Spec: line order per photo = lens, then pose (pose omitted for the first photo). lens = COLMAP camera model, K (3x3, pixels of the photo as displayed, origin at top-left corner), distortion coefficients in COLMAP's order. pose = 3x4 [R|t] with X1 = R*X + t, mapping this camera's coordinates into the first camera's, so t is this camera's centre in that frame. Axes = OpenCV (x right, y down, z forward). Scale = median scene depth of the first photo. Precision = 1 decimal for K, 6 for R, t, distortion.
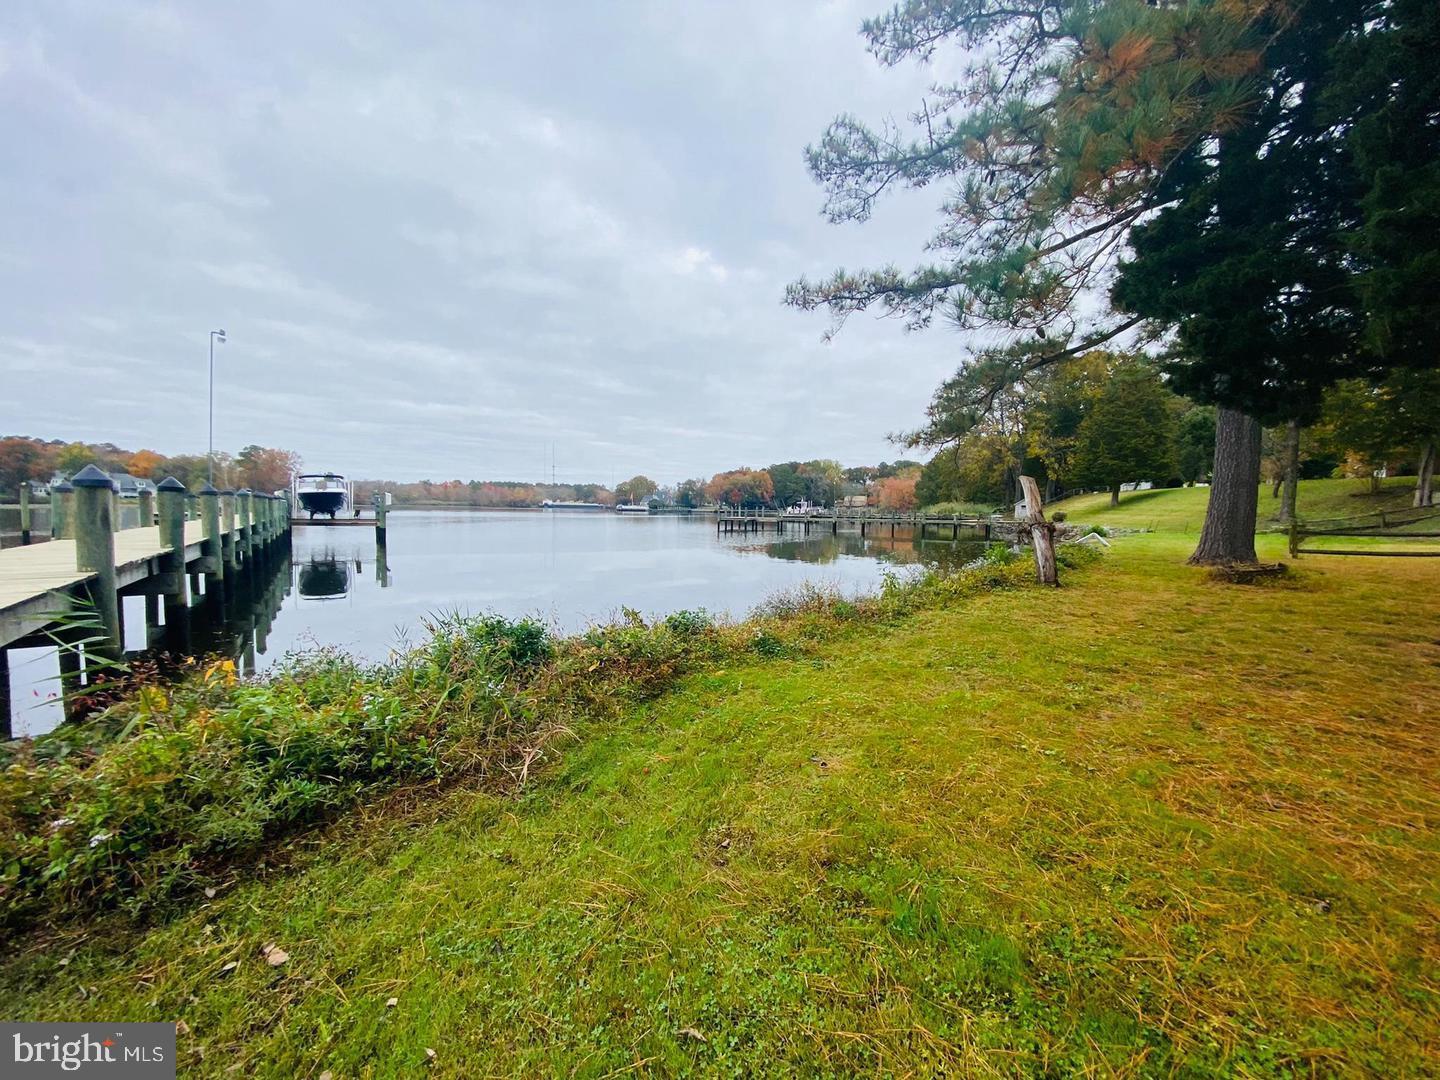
lens RADIAL K [[587.3, 0, 718.0], [0, 587.3, 552.9], [0, 0, 1]] dist [0.011902, -0.010424]
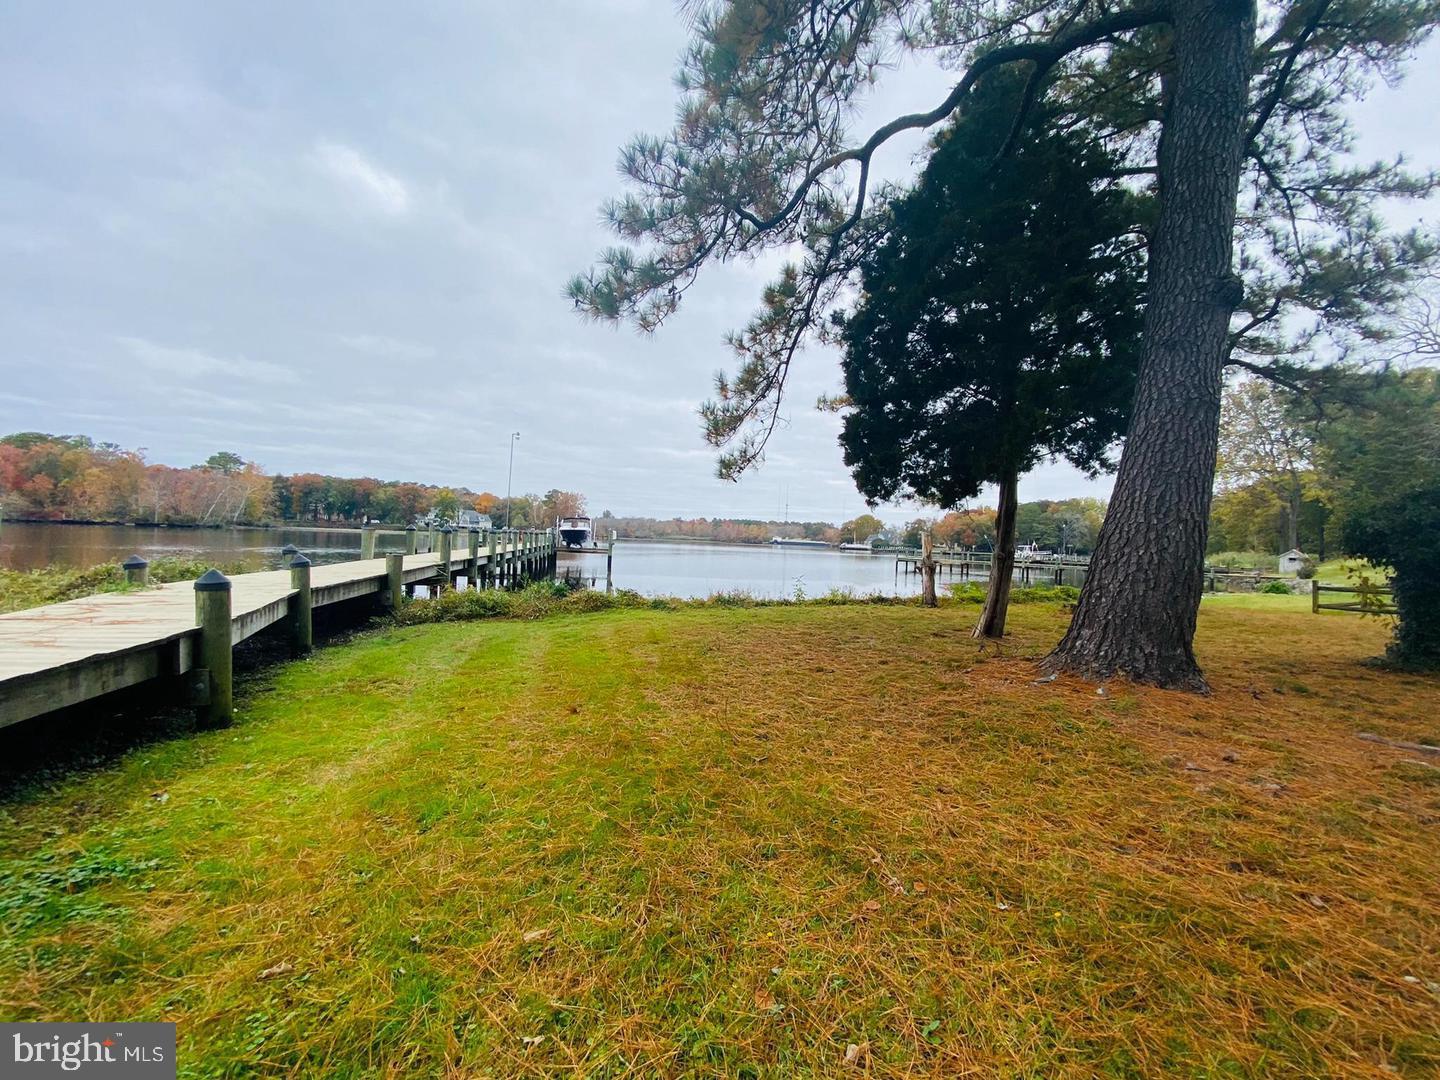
lens RADIAL K [[587.3, 0, 723.1], [0, 587.3, 542.1], [0, 0, 1]] dist [0.011902, -0.010424]
pose [[0.926991, 0.023707, -0.374333, 0.448095], [-0.054605, 0.995898, -0.072153, 0.025823], [0.371087, 0.087326, 0.924483, -0.409151]]
